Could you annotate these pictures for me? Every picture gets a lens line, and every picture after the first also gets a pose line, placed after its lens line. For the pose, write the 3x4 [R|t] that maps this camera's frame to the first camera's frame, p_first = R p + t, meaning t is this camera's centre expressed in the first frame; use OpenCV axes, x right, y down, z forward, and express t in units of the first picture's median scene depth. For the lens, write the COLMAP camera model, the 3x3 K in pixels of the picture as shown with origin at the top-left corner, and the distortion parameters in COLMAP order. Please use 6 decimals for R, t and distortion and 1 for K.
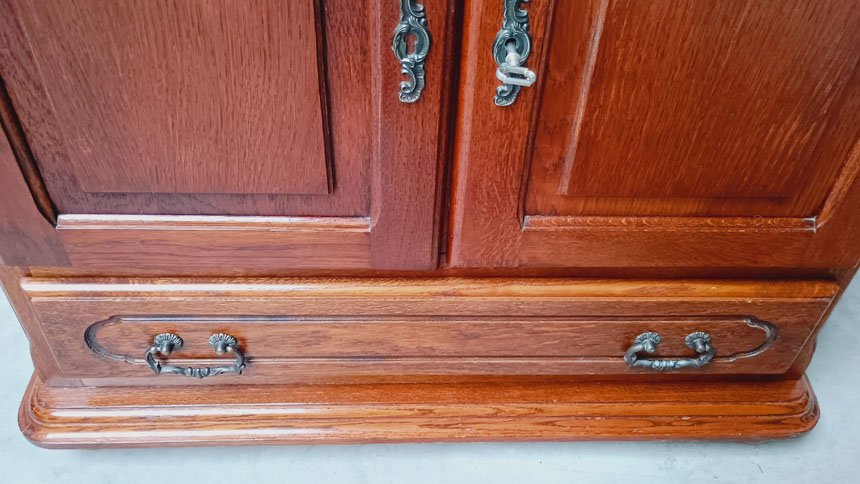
lens RADIAL K [[757.1, 0, 433.3], [0, 757.1, 243.9], [0, 0, 1]] dist [0.050769, -0.065887]
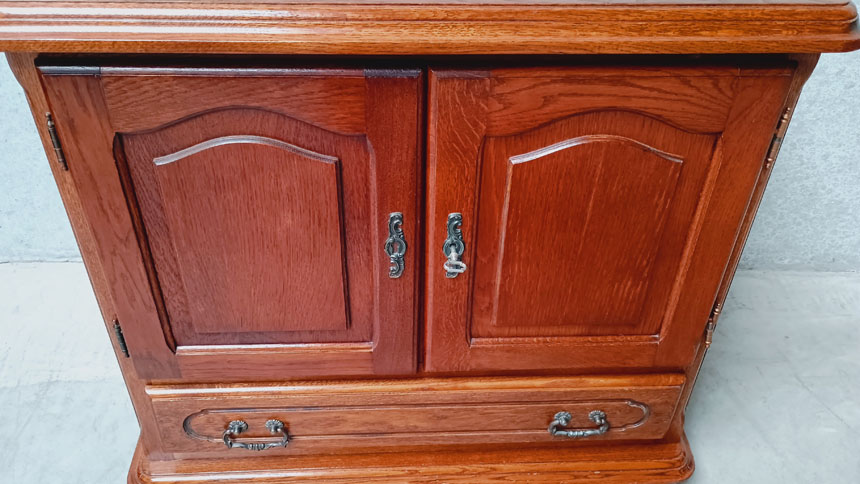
lens RADIAL K [[757.1, 0, 429.7], [0, 757.1, 243.4], [0, 0, 1]] dist [0.050769, -0.065887]
pose [[0.999714, -0.023859, -0.001370, 0.038522], [0.023607, 0.994820, -0.098871, -0.074010], [0.003722, 0.098810, 0.995099, -0.537926]]
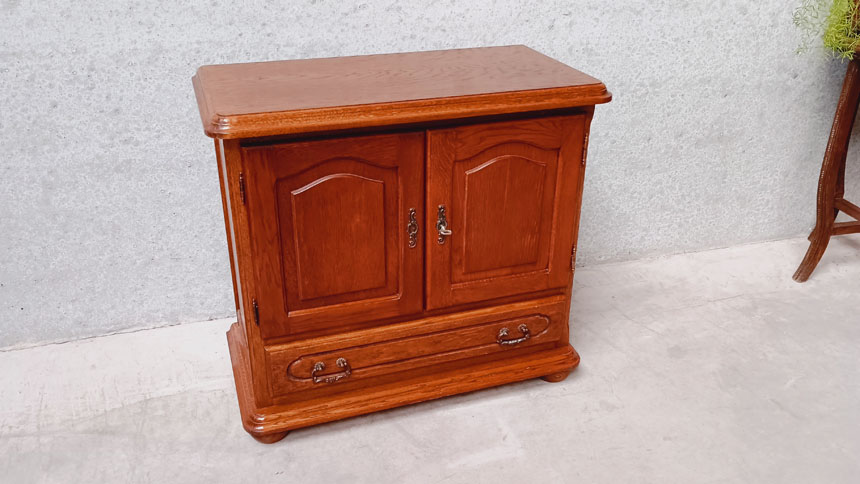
lens RADIAL K [[757.1, 0, 430.8], [0, 757.1, 236.0], [0, 0, 1]] dist [0.050769, -0.065887]
pose [[0.956780, -0.157880, 0.244227, -0.558739], [0.222571, 0.938058, -0.265536, 0.480264], [-0.187176, 0.308417, 0.932654, -1.514450]]
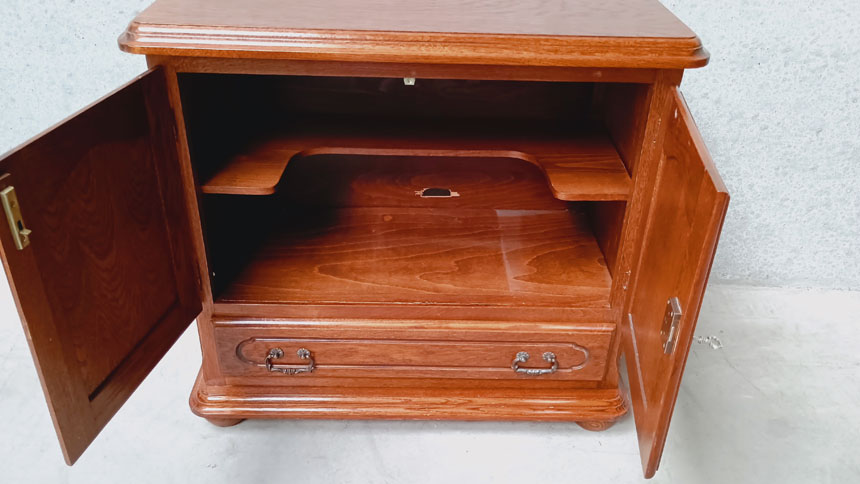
lens RADIAL K [[757.1, 0, 433.2], [0, 757.1, 249.6], [0, 0, 1]] dist [0.050769, -0.065887]
pose [[0.999605, 0.000935, -0.028080, 0.119514], [-0.006857, 0.977341, -0.211559, 0.293298], [0.027246, 0.211668, 0.976962, -1.020368]]
